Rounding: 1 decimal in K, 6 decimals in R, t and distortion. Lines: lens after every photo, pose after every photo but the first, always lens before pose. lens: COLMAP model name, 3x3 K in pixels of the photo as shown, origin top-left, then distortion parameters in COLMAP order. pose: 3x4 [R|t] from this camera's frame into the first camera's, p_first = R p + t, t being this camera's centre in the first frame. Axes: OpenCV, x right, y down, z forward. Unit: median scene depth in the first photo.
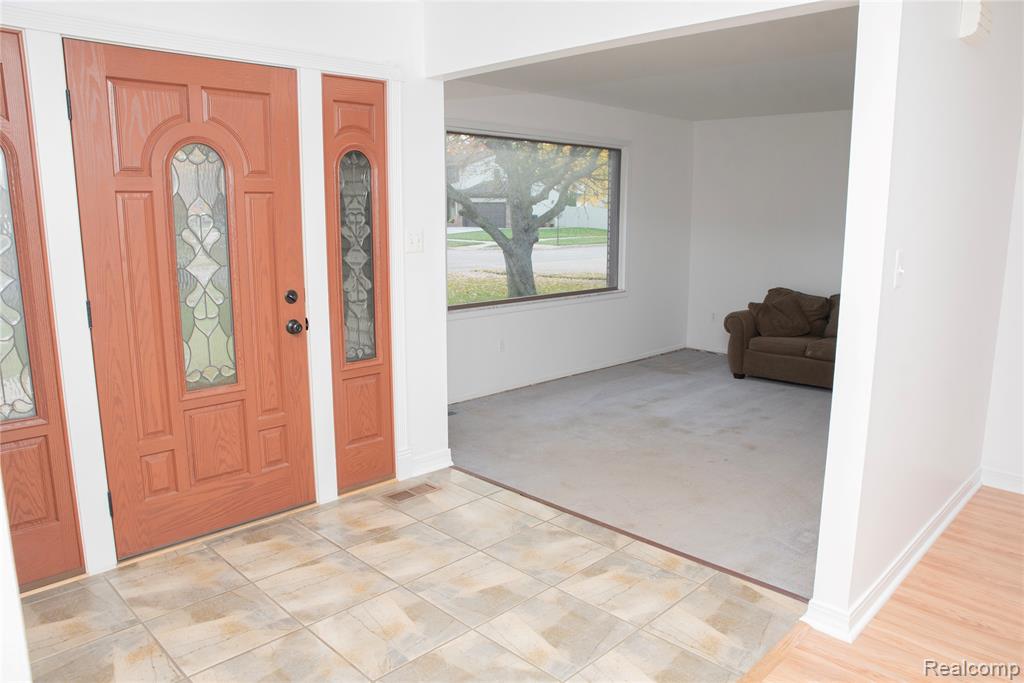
lens RADIAL K [[745.5, 0, 512.0], [0, 745.5, 341.5], [0, 0, 1]] dist [-0.112979, 0.050566]
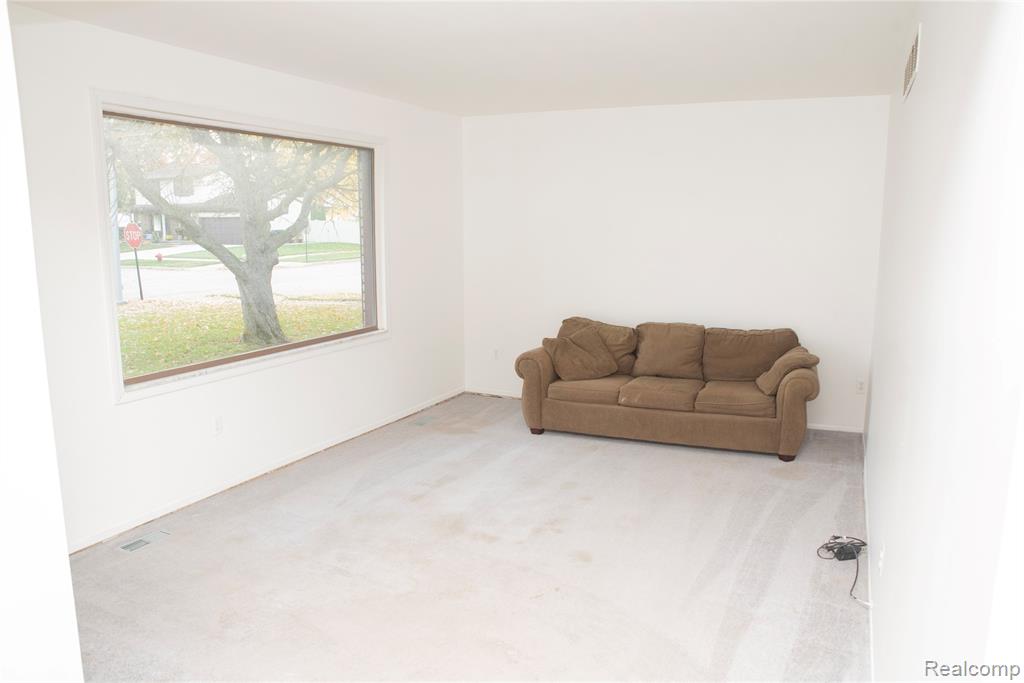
lens RADIAL K [[745.5, 0, 512.0], [0, 745.5, 341.5], [0, 0, 1]] dist [-0.112979, 0.050566]
pose [[0.946679, -0.055146, 0.317424, 0.030691], [0.060377, 0.998153, -0.006659, -0.047589], [-0.316471, 0.025469, 0.948260, 0.243201]]
